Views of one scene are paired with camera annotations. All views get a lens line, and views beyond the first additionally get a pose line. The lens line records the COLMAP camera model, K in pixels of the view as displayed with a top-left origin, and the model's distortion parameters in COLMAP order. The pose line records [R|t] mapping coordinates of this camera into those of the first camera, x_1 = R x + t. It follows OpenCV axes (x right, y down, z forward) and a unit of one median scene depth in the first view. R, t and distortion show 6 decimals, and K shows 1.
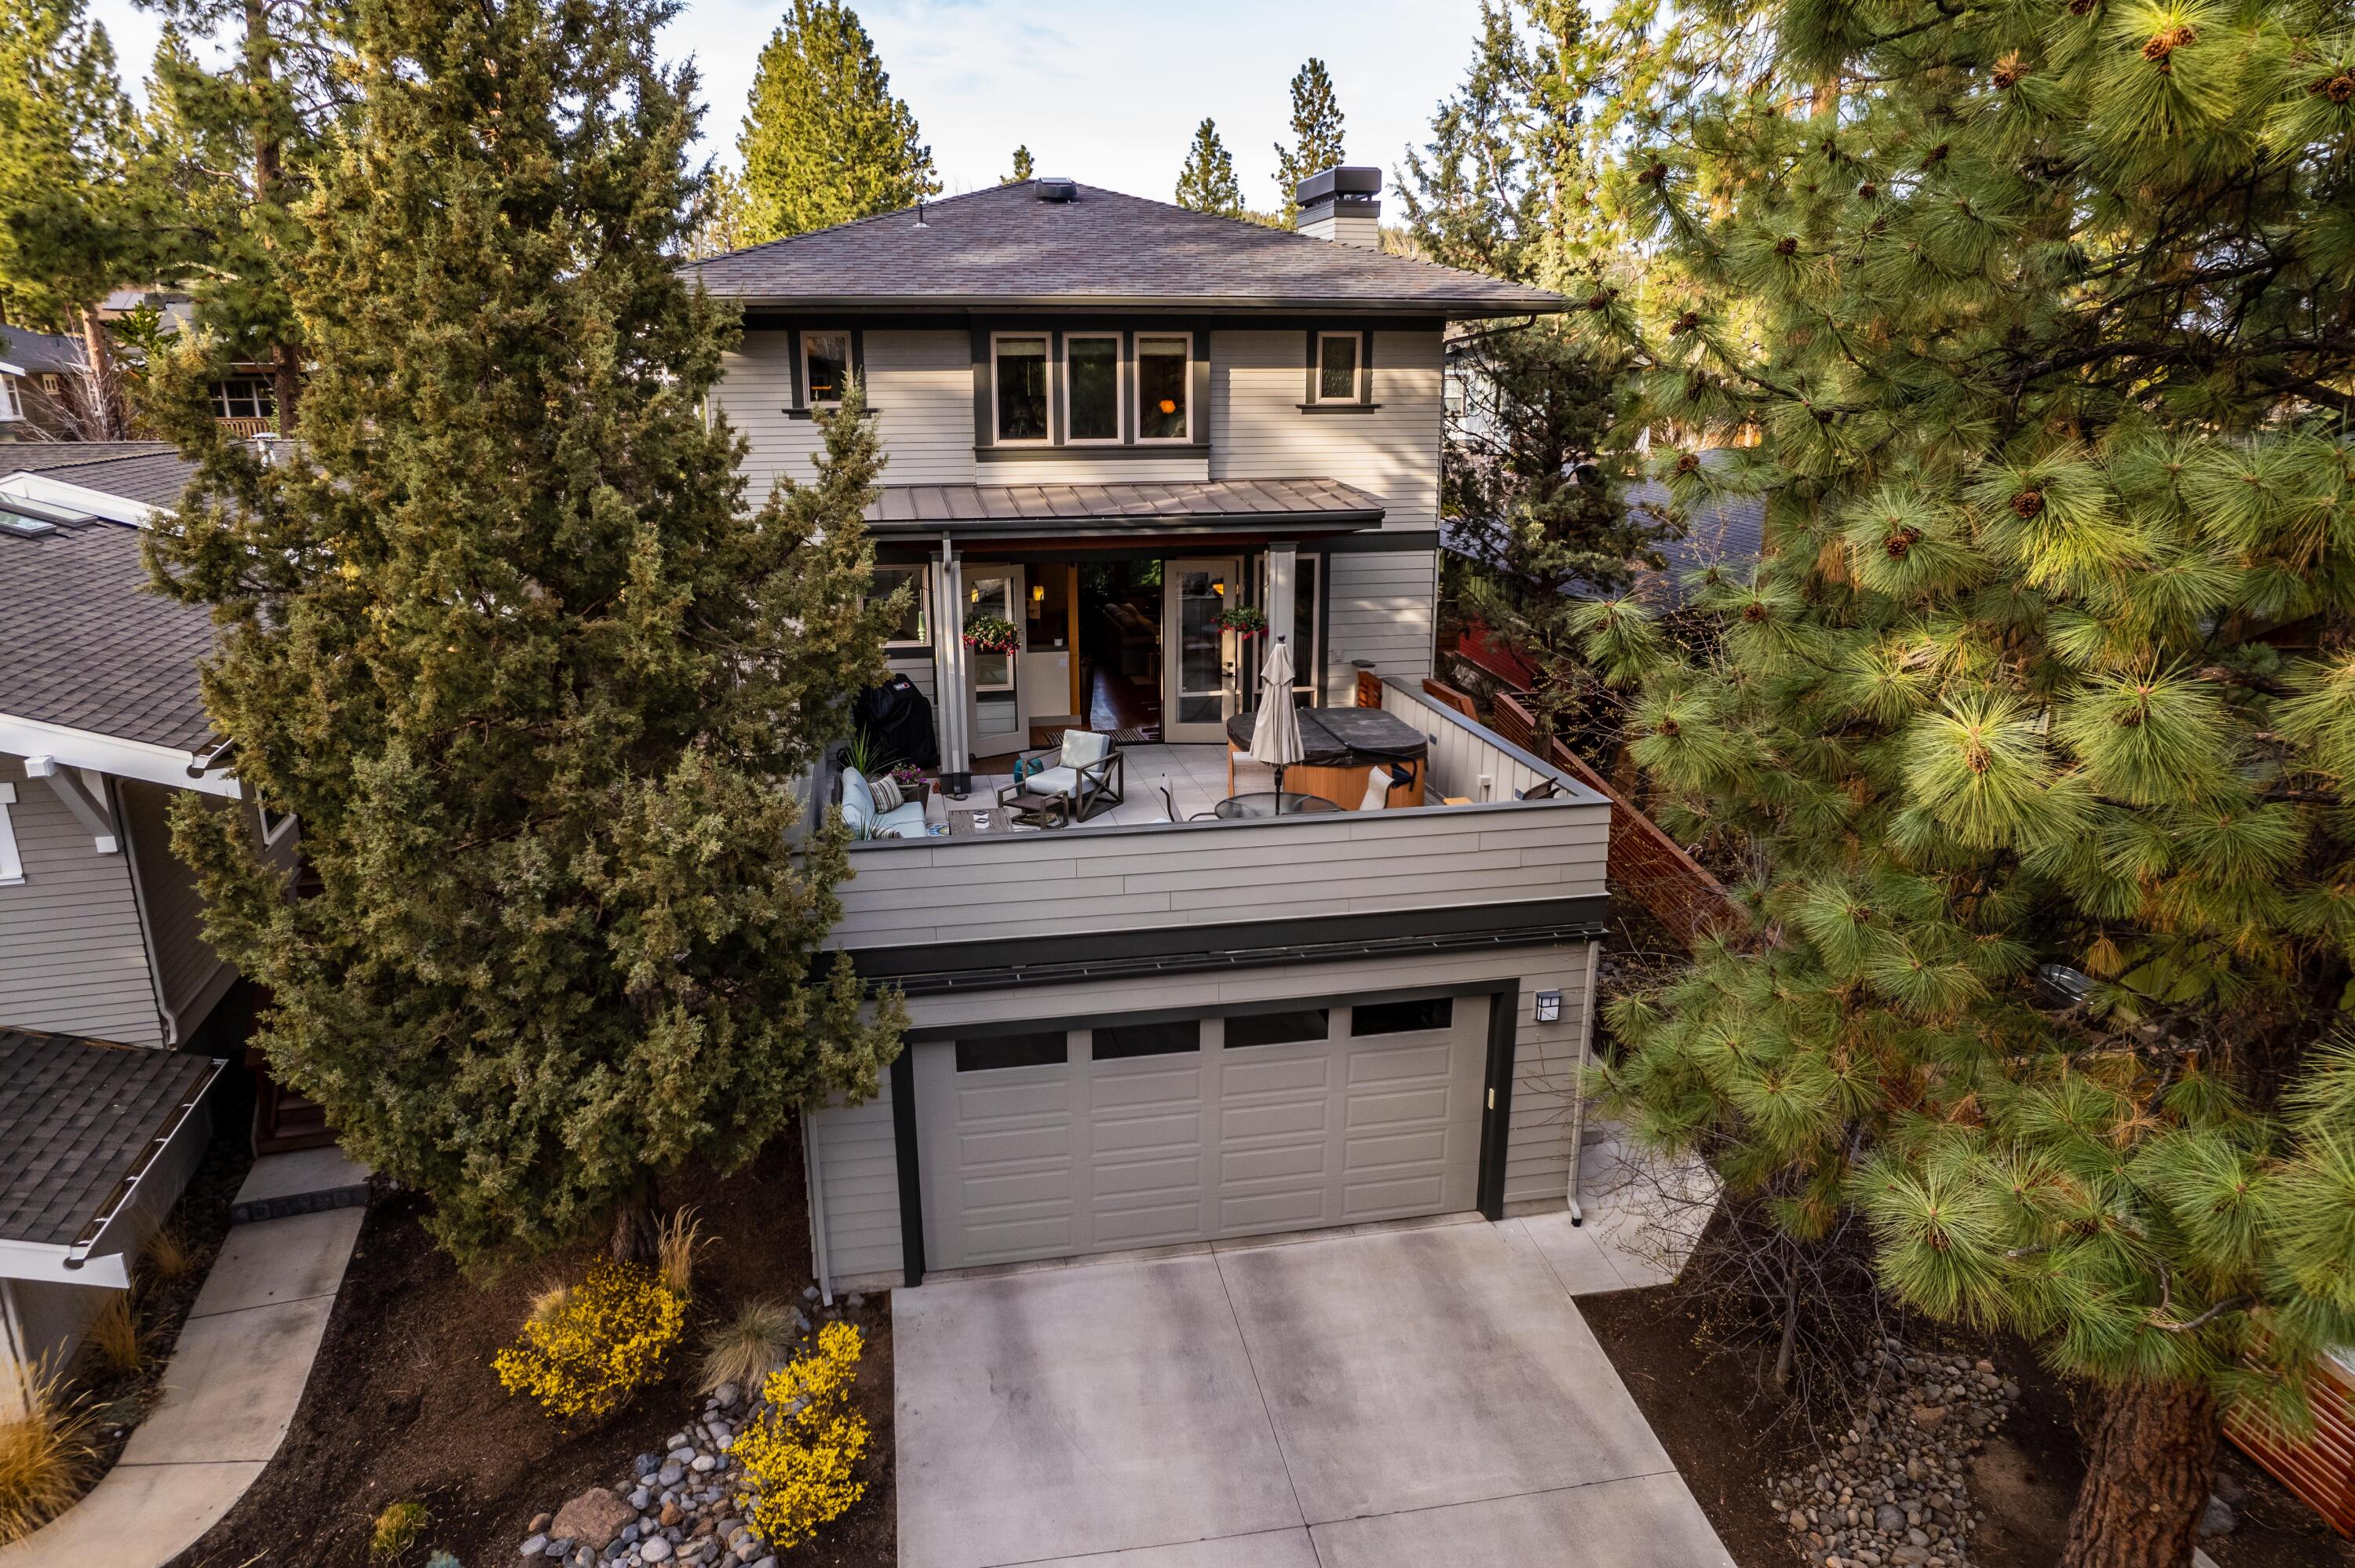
lens RADIAL K [[1543.3, 0, 1182.2], [0, 1543.3, 780.9], [0, 0, 1]] dist [-0.057006, 0.029590]
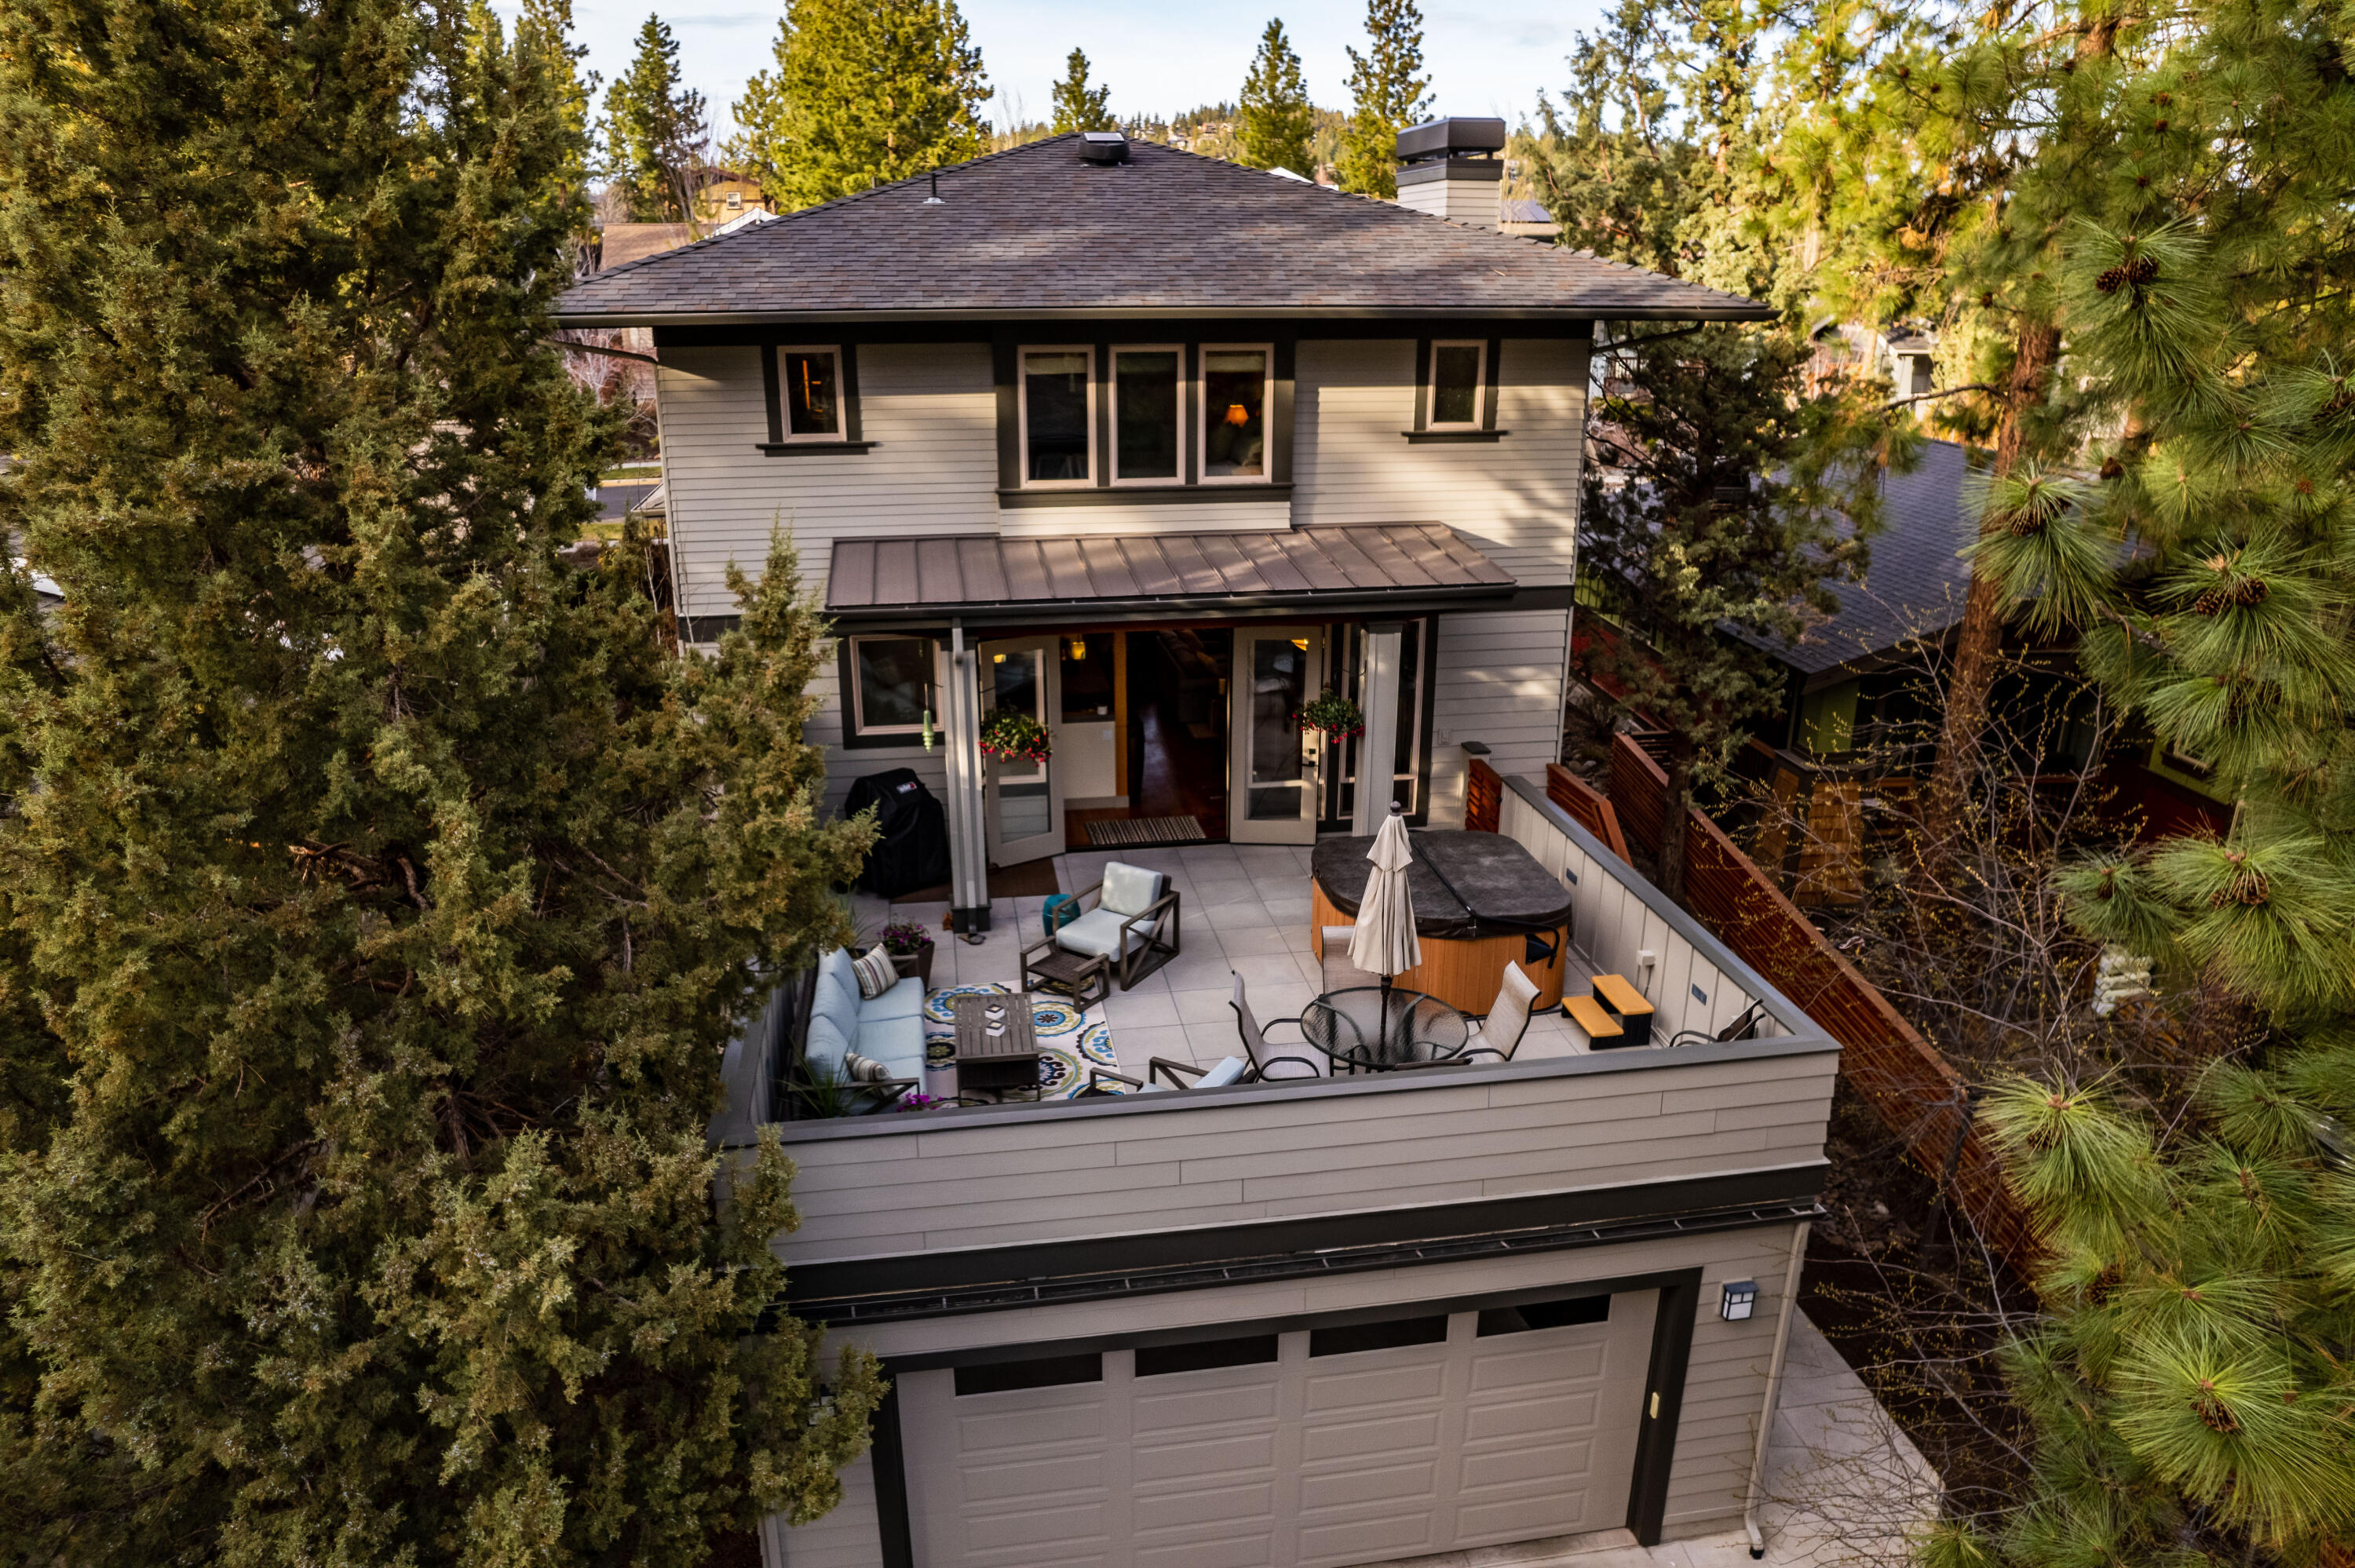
lens RADIAL K [[1543.3, 0, 1180.4], [0, 1543.3, 783.6], [0, 0, 1]] dist [-0.057006, 0.029590]
pose [[0.999290, 0.014526, -0.034752, -0.010838], [-0.012361, 0.998016, 0.061732, -0.119253], [0.035580, -0.061259, 0.997488, 0.205066]]
